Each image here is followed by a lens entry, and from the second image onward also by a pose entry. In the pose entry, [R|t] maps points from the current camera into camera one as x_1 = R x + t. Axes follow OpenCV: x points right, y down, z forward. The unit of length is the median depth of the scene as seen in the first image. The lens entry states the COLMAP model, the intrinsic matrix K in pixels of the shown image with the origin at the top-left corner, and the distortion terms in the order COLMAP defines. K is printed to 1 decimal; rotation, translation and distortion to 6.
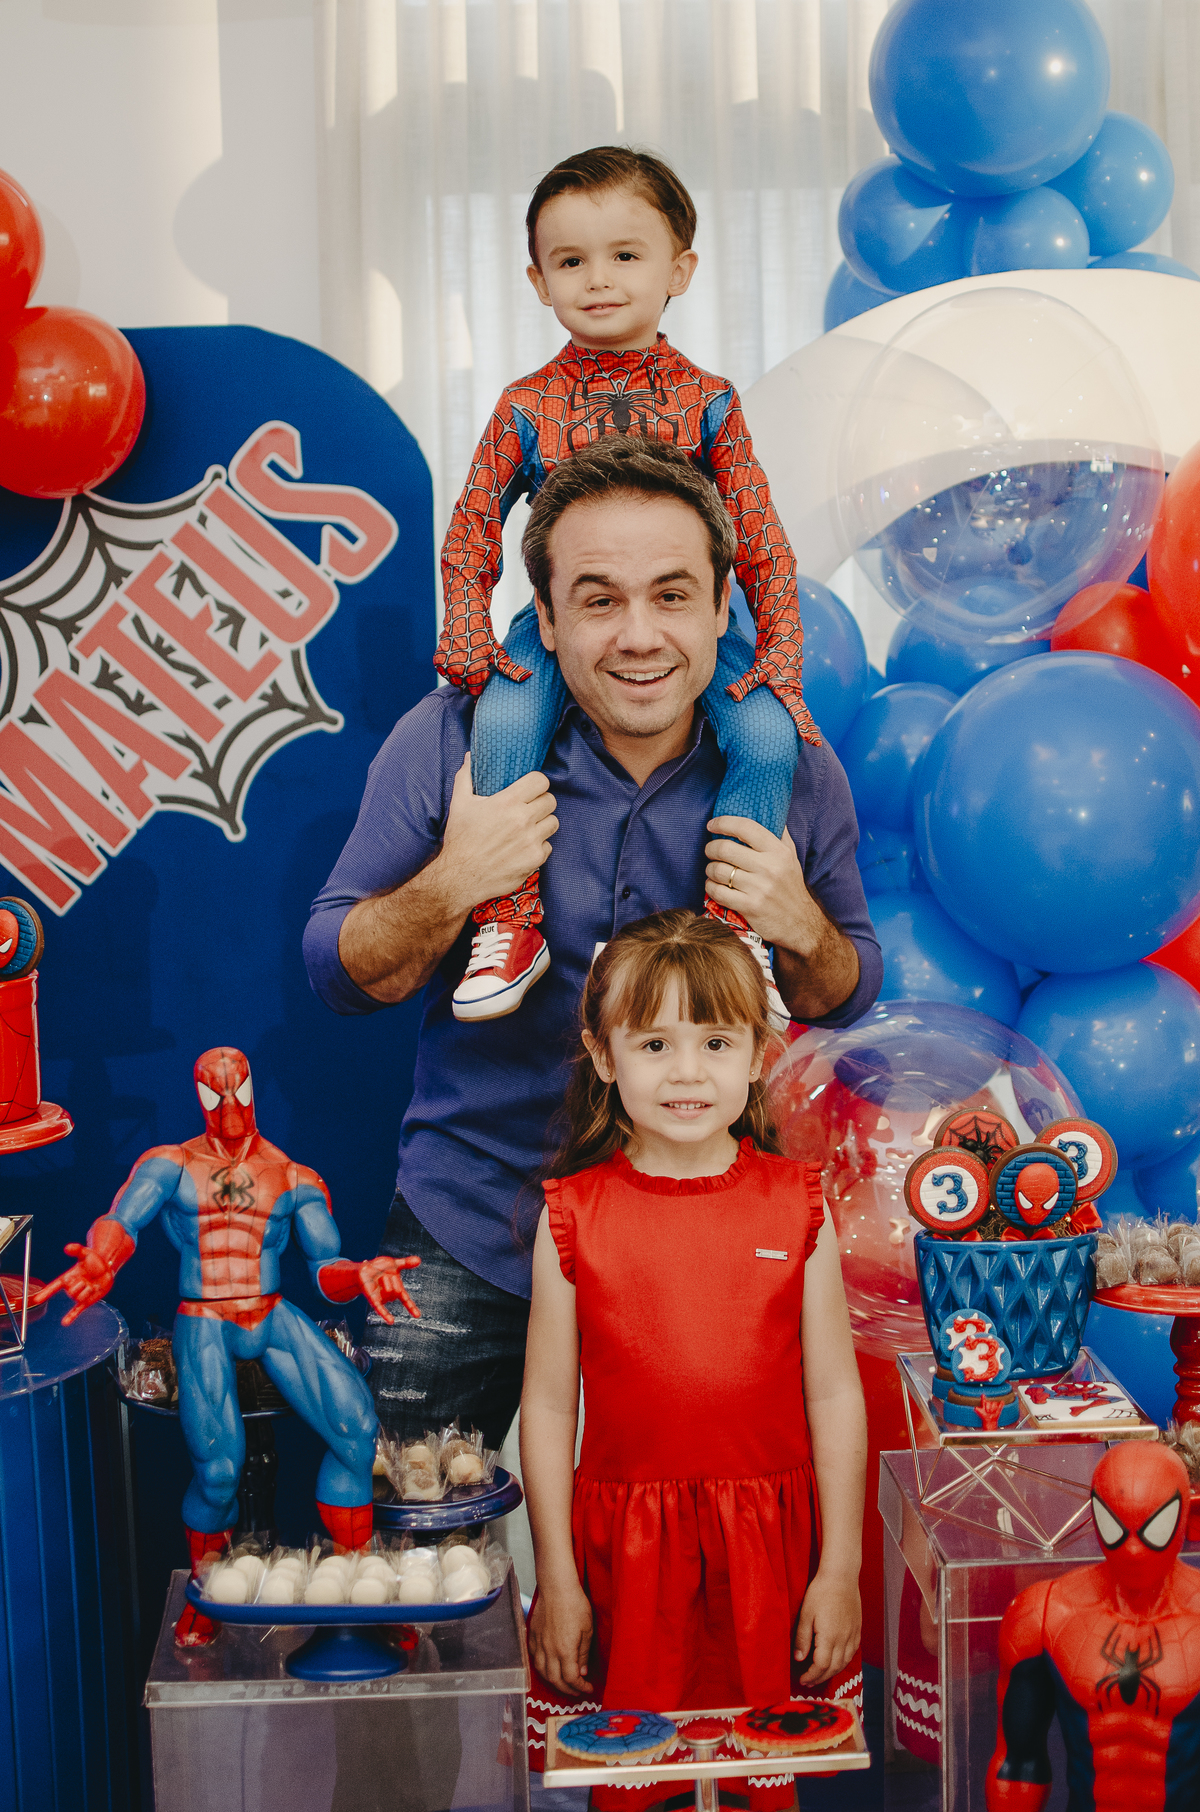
lens RADIAL K [[2760.4, 0, 599.8], [0, 2760.4, 942.4], [0, 0, 1]] dist [-0.156471, -0.000890]
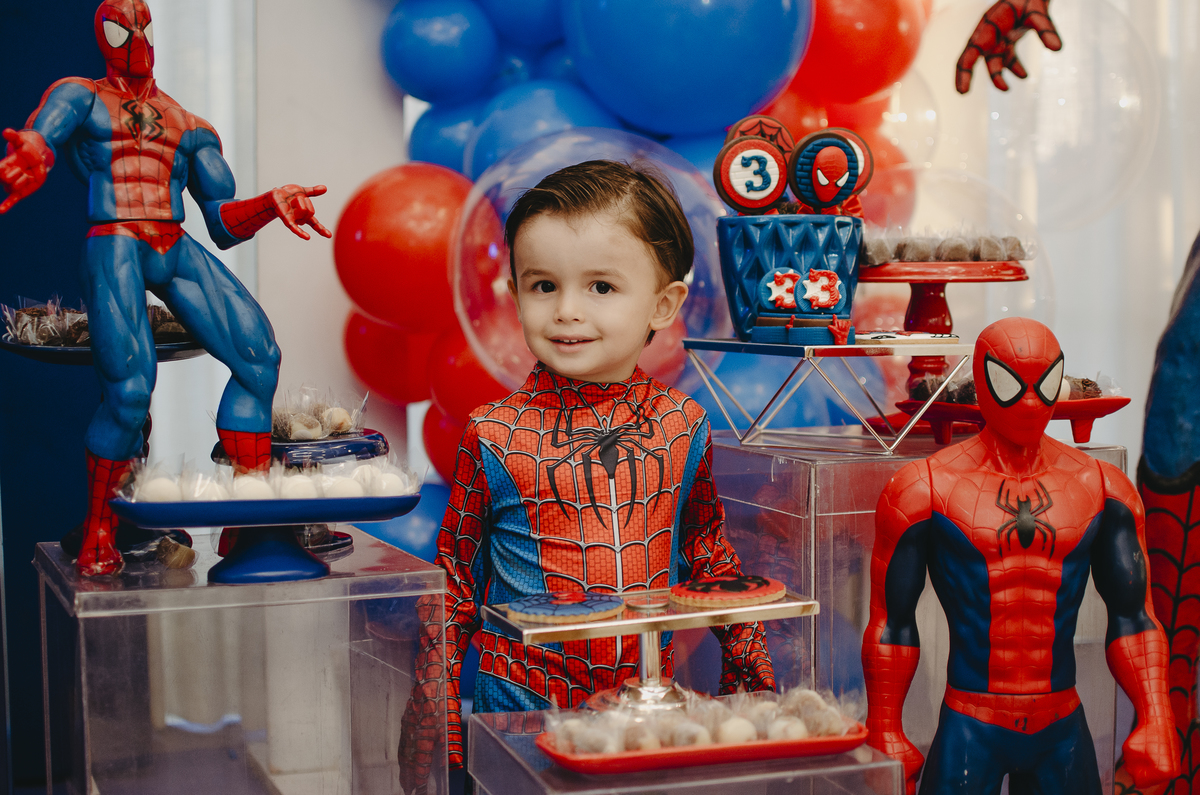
lens RADIAL K [[1828.1, 0, 600.0], [0, 1828.1, 397.5], [0, 0, 1]] dist [-0.156471, -0.000890]
pose [[0.948501, -0.004109, 0.316748, -0.177336], [0.010645, 0.999765, -0.018907, 0.199232], [-0.316596, 0.021305, 0.948321, 0.299793]]
